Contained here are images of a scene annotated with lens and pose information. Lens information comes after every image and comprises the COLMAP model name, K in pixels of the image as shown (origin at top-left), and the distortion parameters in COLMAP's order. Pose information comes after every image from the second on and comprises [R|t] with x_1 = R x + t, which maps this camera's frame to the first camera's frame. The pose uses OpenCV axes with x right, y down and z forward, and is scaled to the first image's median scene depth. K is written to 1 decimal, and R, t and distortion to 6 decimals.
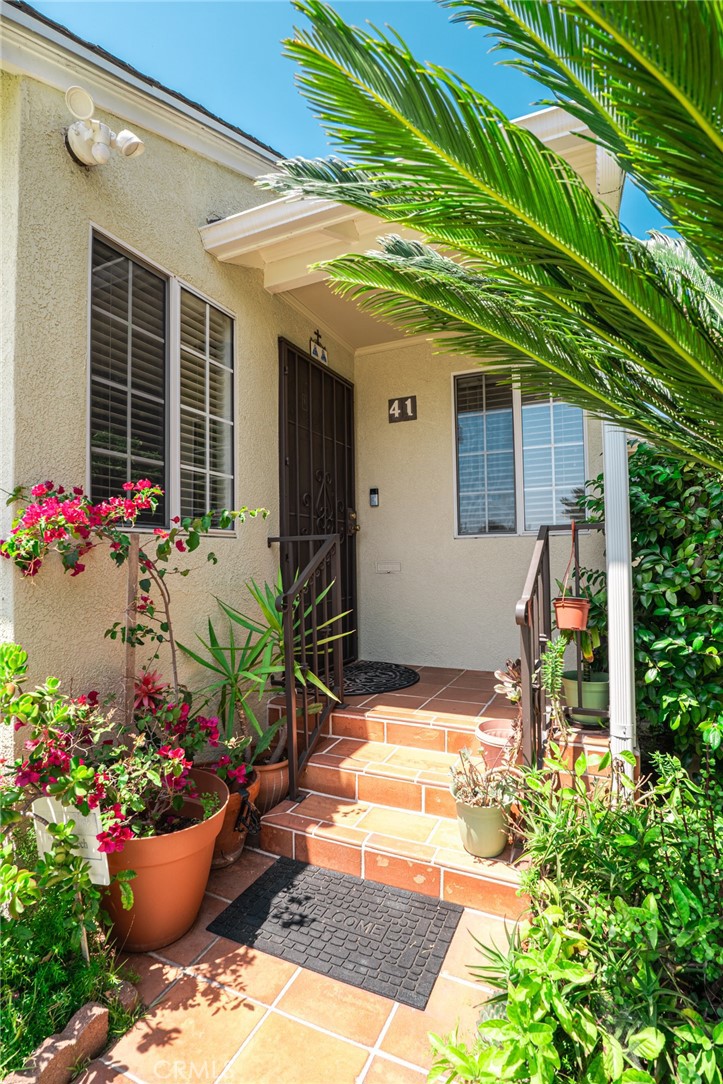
lens RADIAL K [[525.7, 0, 362.3], [0, 525.7, 537.8], [0, 0, 1]] dist [-0.002161, -0.000071]
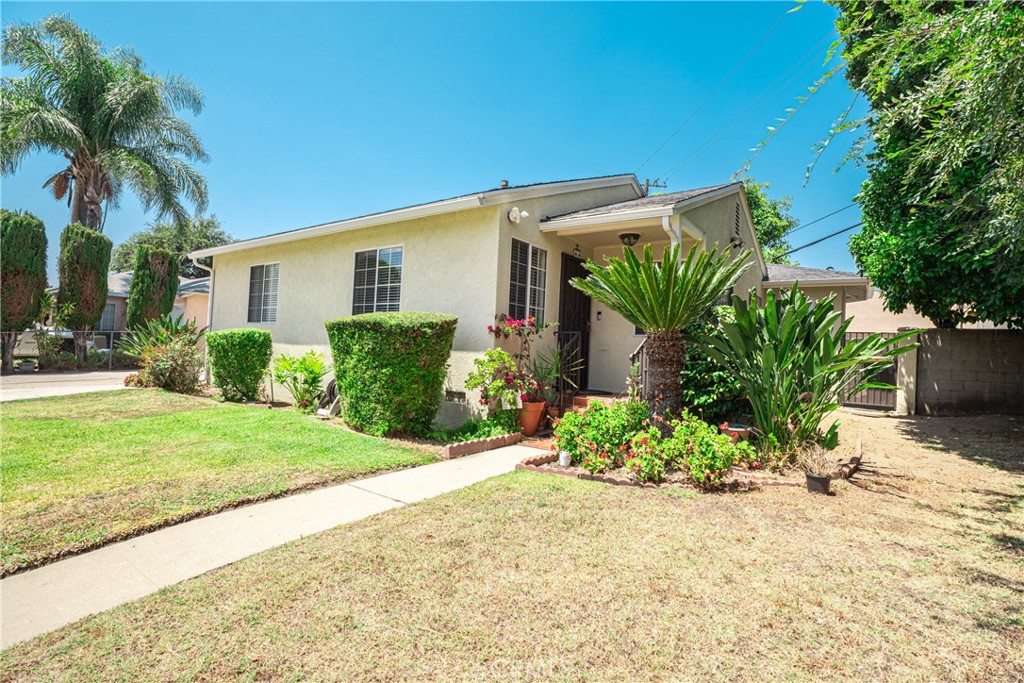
lens RADIAL K [[496.6, 0, 514.2], [0, 496.6, 337.6], [0, 0, 1]] dist [-0.002161, -0.000071]
pose [[0.980470, 0.056878, -0.188265, 0.118410], [-0.055846, 0.998381, 0.010789, 0.016833], [0.188574, -0.000064, 0.982059, -1.828349]]
